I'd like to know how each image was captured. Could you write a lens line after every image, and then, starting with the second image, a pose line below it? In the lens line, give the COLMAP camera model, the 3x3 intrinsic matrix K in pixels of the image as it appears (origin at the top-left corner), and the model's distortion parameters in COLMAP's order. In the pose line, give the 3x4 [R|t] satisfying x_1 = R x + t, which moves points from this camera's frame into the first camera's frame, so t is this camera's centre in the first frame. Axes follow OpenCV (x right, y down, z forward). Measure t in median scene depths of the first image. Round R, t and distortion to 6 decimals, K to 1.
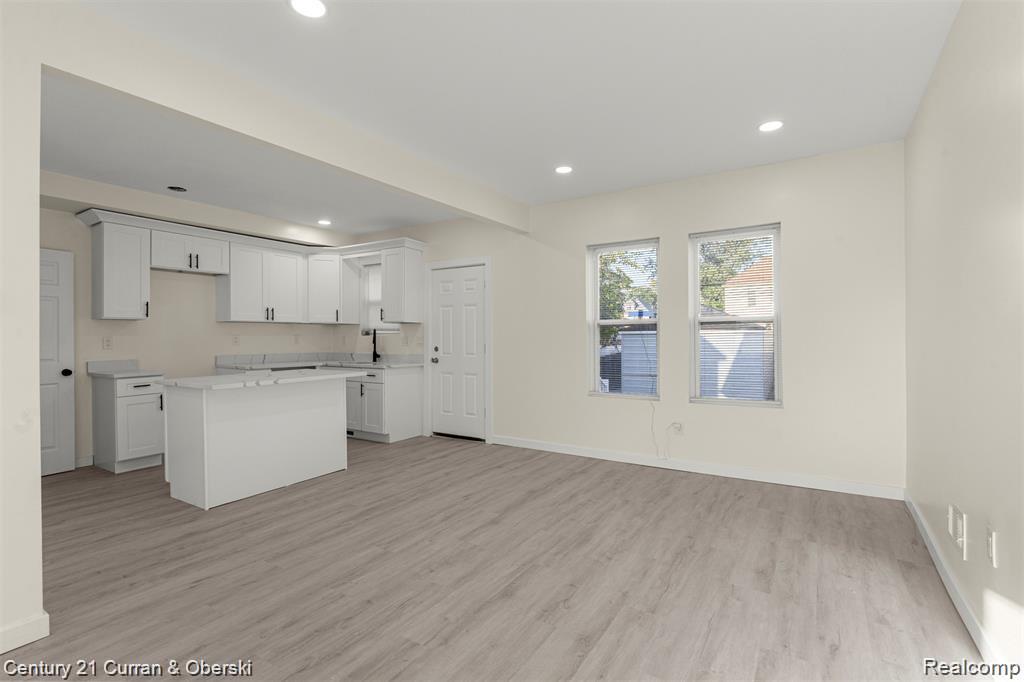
lens RADIAL K [[482.1, 0, 511.8], [0, 482.1, 339.2], [0, 0, 1]] dist [0.002316, -0.001308]
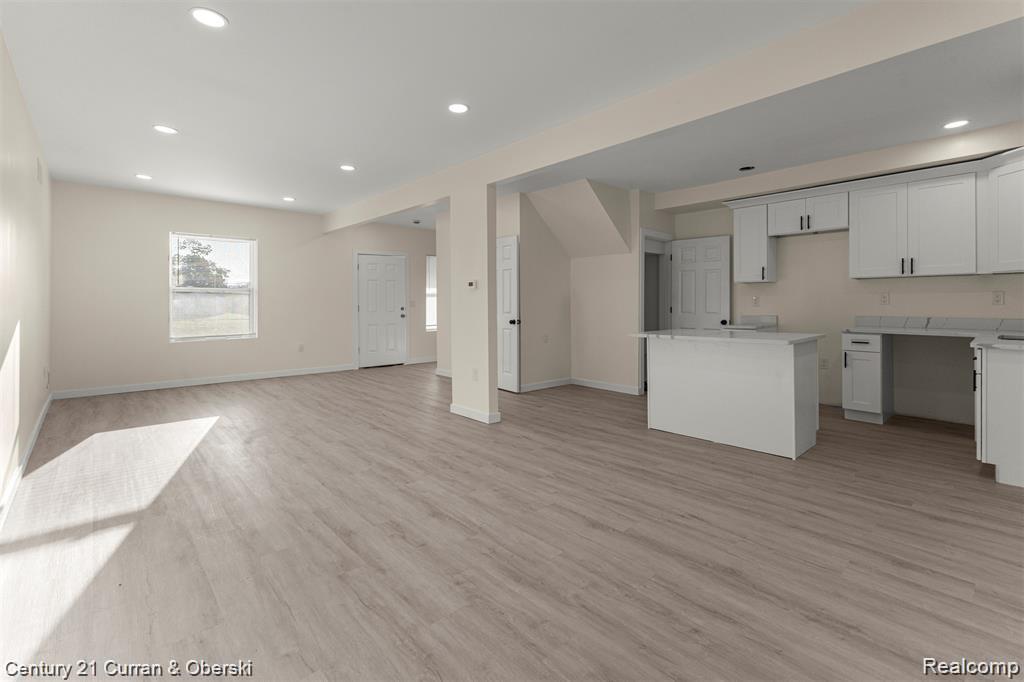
lens RADIAL K [[455.2, 0, 507.8], [0, 455.2, 300.3], [0, 0, 1]] dist [0.004161, 0.001665]
pose [[-0.266296, 0.002801, -0.963887, 0.518621], [0.002302, 0.999995, 0.002270, 0.000738], [0.963888, -0.001614, -0.266302, 0.746719]]
